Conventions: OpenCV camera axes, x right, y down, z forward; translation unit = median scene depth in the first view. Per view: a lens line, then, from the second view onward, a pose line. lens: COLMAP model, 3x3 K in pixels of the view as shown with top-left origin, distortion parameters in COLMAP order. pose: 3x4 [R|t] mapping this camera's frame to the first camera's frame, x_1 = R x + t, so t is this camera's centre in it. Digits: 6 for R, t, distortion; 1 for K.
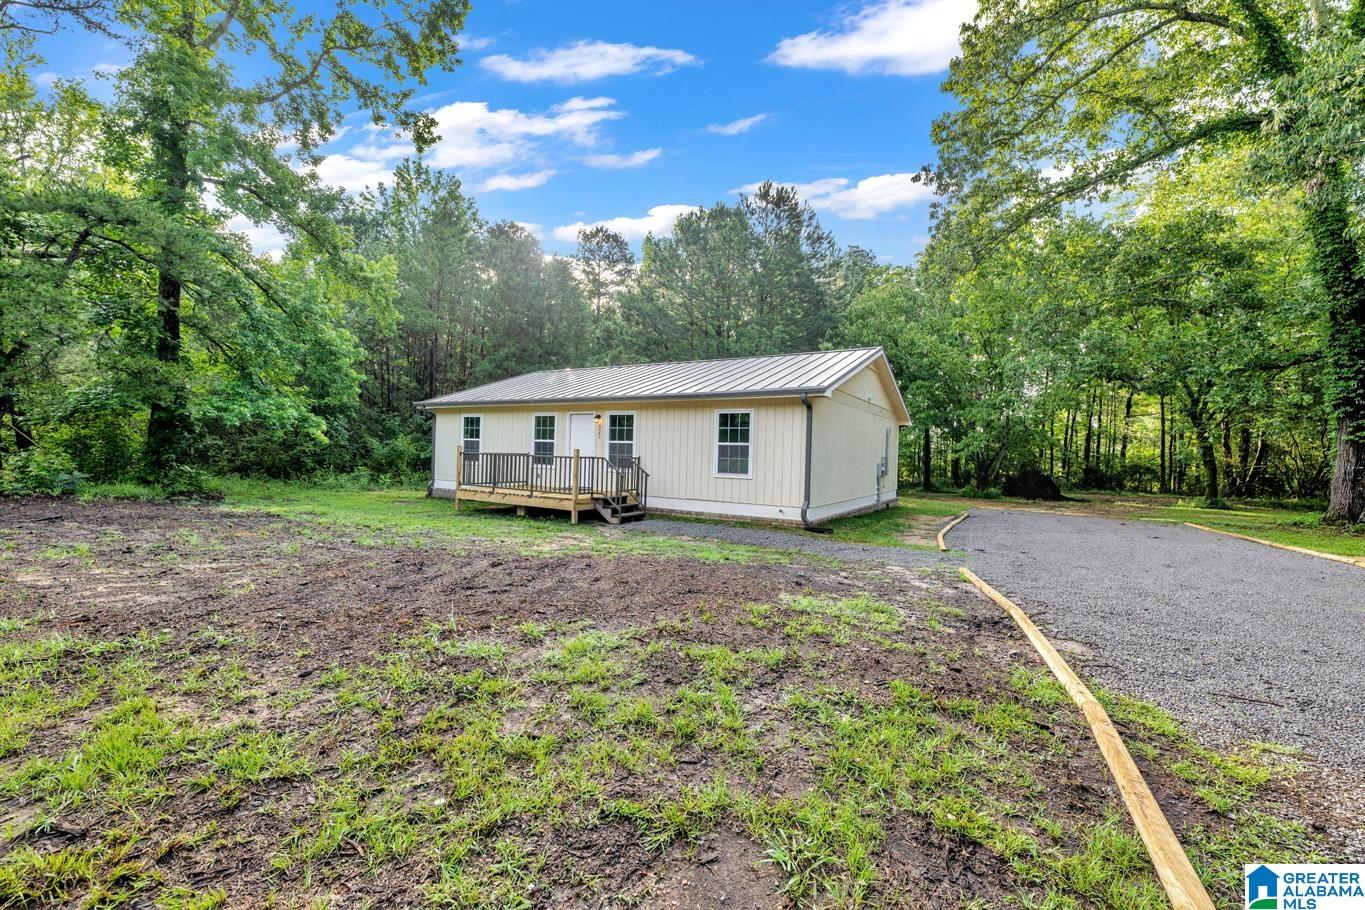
lens RADIAL K [[576.6, 0, 684.6], [0, 576.6, 454.6], [0, 0, 1]] dist [-0.000963, -0.000044]
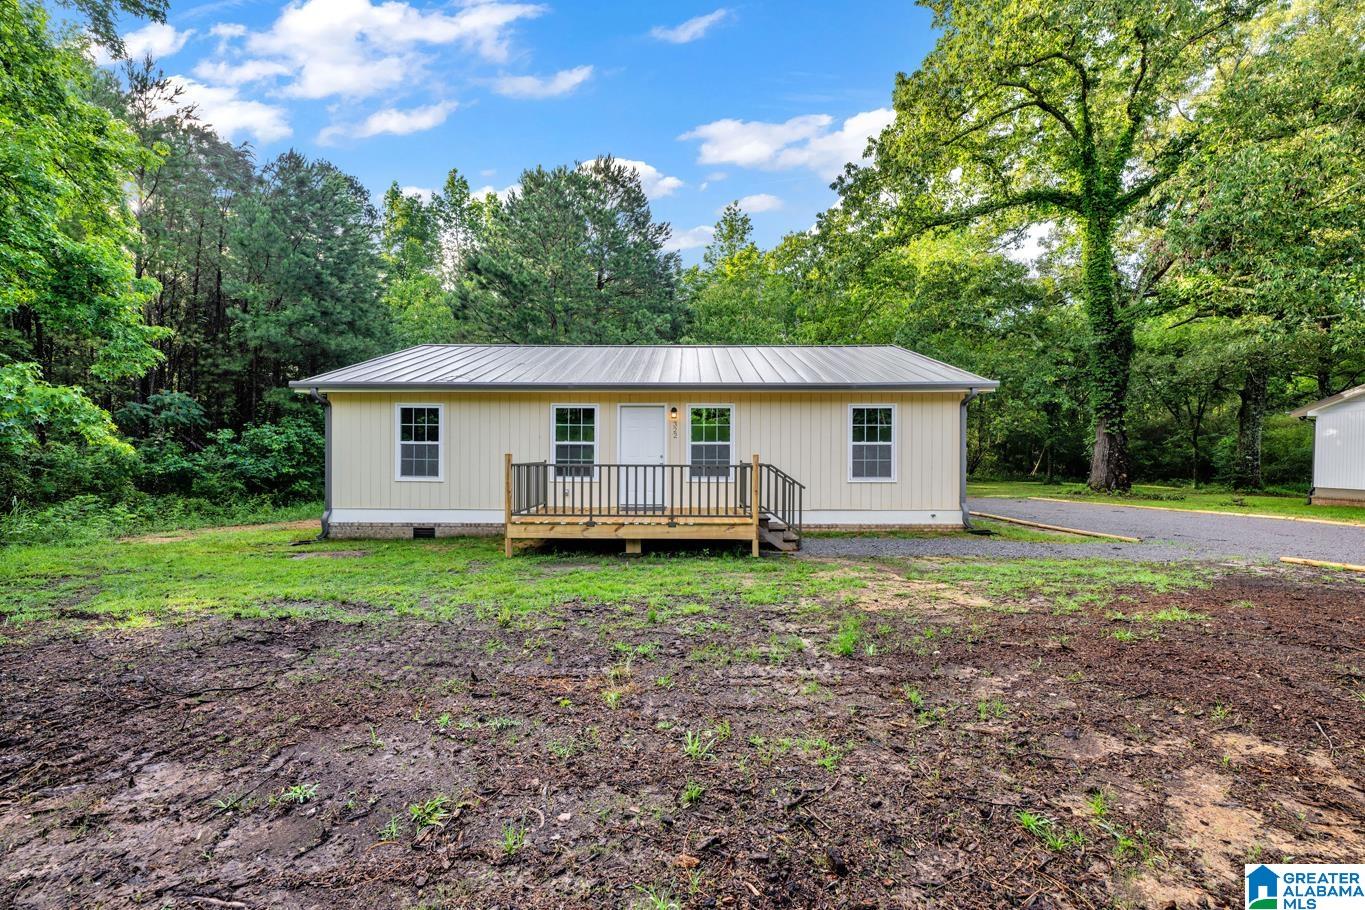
lens RADIAL K [[576.6, 0, 684.6], [0, 576.6, 454.6], [0, 0, 1]] dist [-0.000963, -0.000044]
pose [[0.850375, -0.027156, 0.525476, -0.513304], [0.023912, 0.999630, 0.012963, -0.016289], [-0.525634, 0.001542, 0.850710, 0.338746]]
